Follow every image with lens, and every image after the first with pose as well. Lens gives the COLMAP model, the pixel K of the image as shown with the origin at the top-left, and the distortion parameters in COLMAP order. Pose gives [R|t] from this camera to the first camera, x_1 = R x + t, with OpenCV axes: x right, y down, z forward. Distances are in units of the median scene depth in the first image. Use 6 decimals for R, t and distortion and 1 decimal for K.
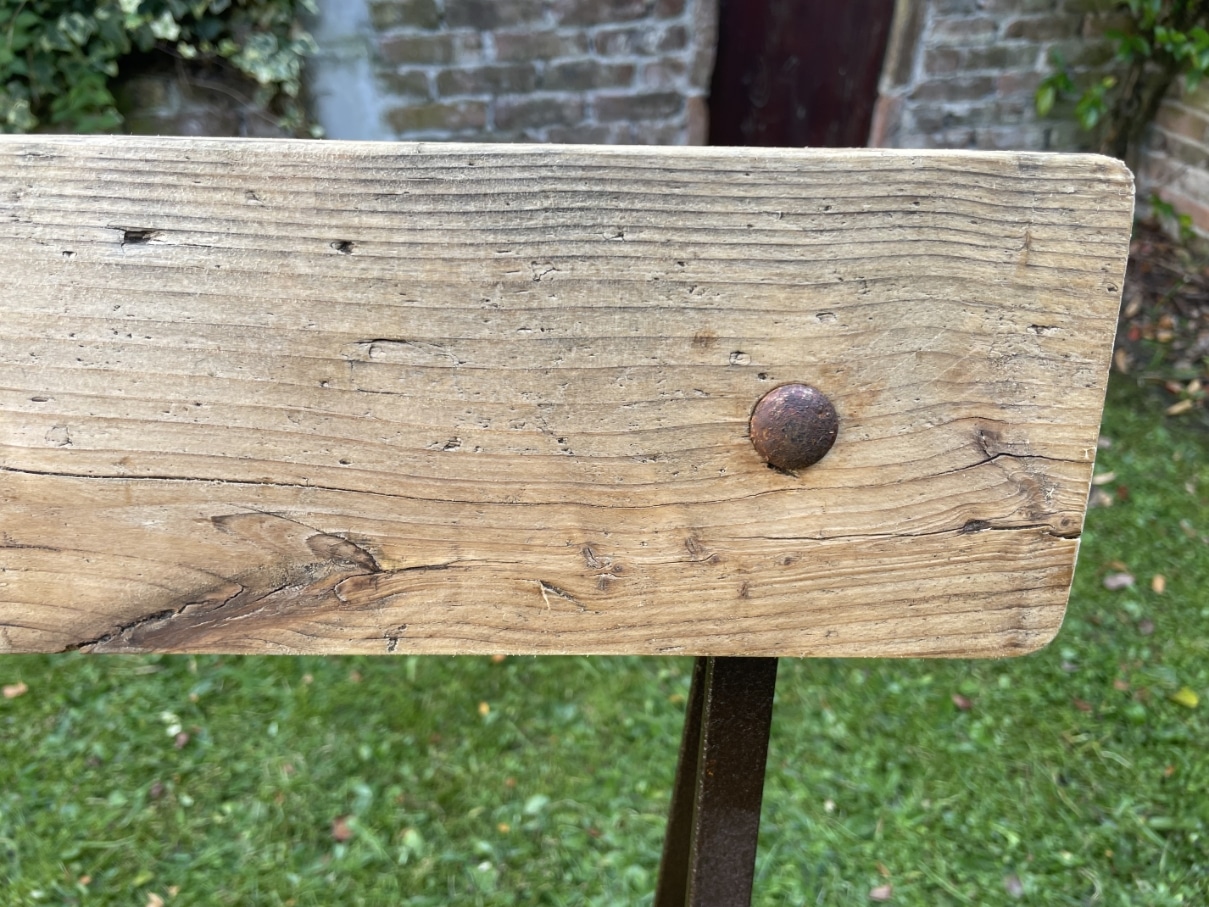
lens RADIAL K [[917.4, 0, 600.4], [0, 917.4, 452.8], [0, 0, 1]] dist [0.048107, -0.088576]
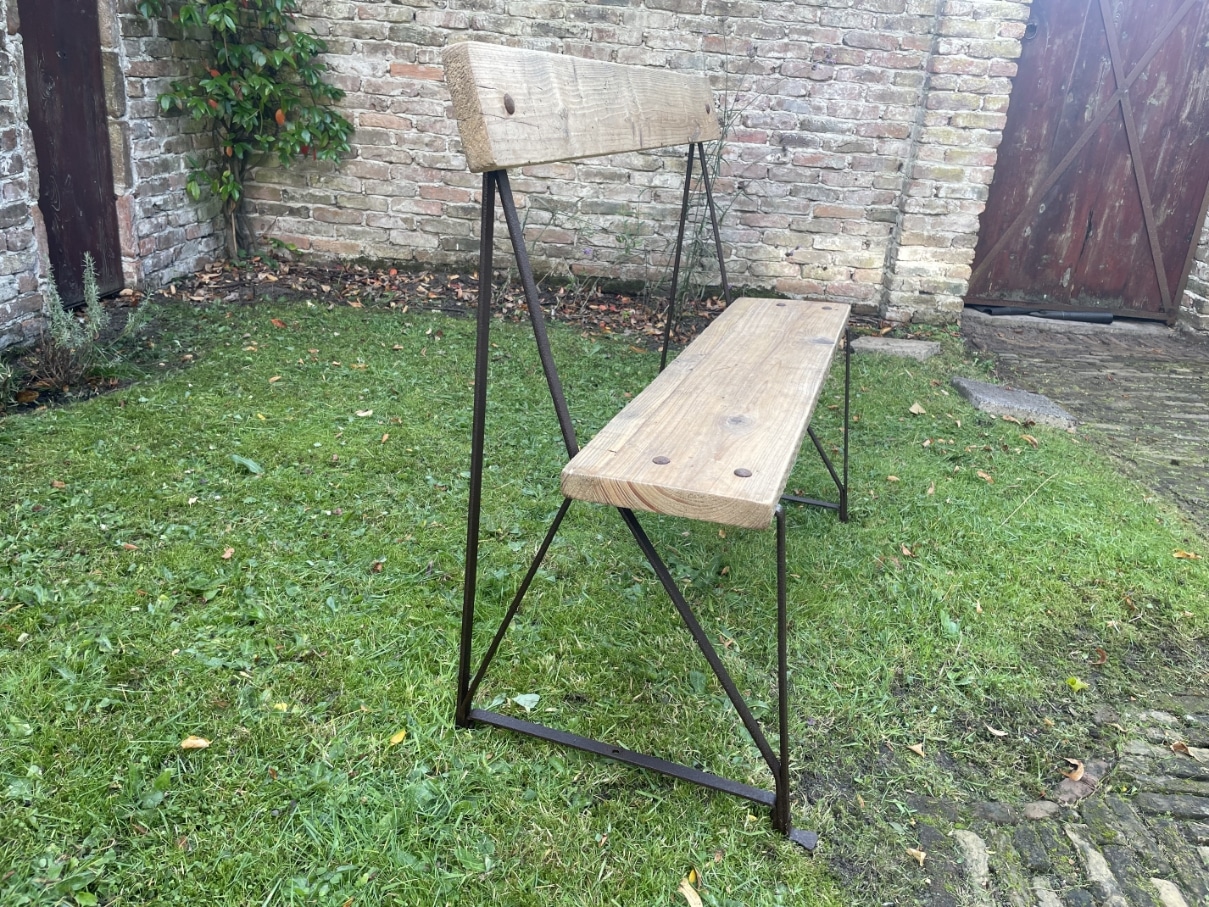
lens RADIAL K [[916.9, 0, 607.1], [0, 916.9, 440.9], [0, 0, 1]] dist [0.085760, -0.118774]
pose [[0.334351, -0.338069, 0.879727, -0.929716], [0.482140, 0.863407, 0.148554, 0.095146], [-0.809784, 0.374482, 0.451678, -0.120662]]
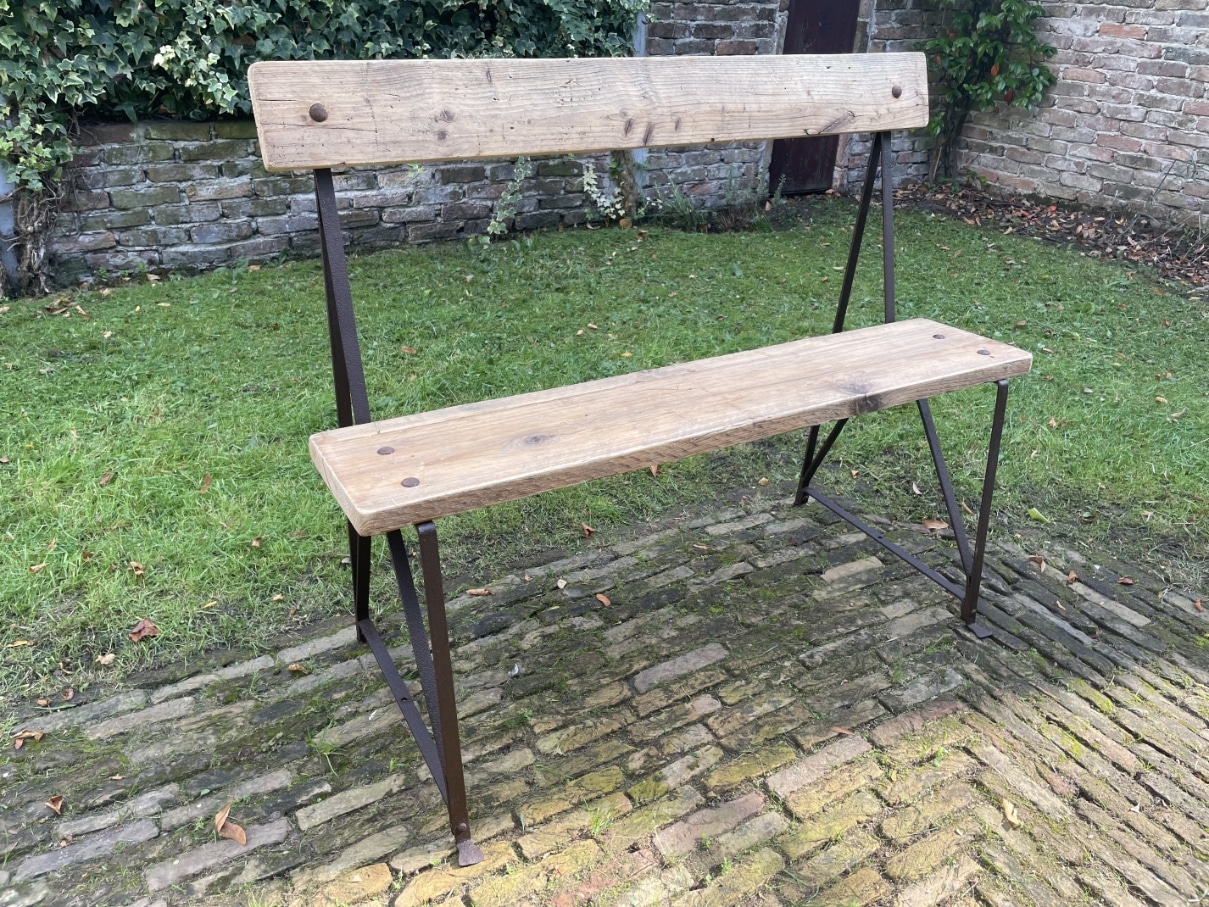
lens RADIAL K [[916.9, 0, 607.1], [0, 916.9, 440.9], [0, 0, 1]] dist [0.085760, -0.118774]
pose [[0.968055, -0.098523, 0.230571, -0.841757], [0.130350, 0.983285, -0.127121, 0.562454], [-0.214193, 0.153115, 0.964716, -0.864001]]
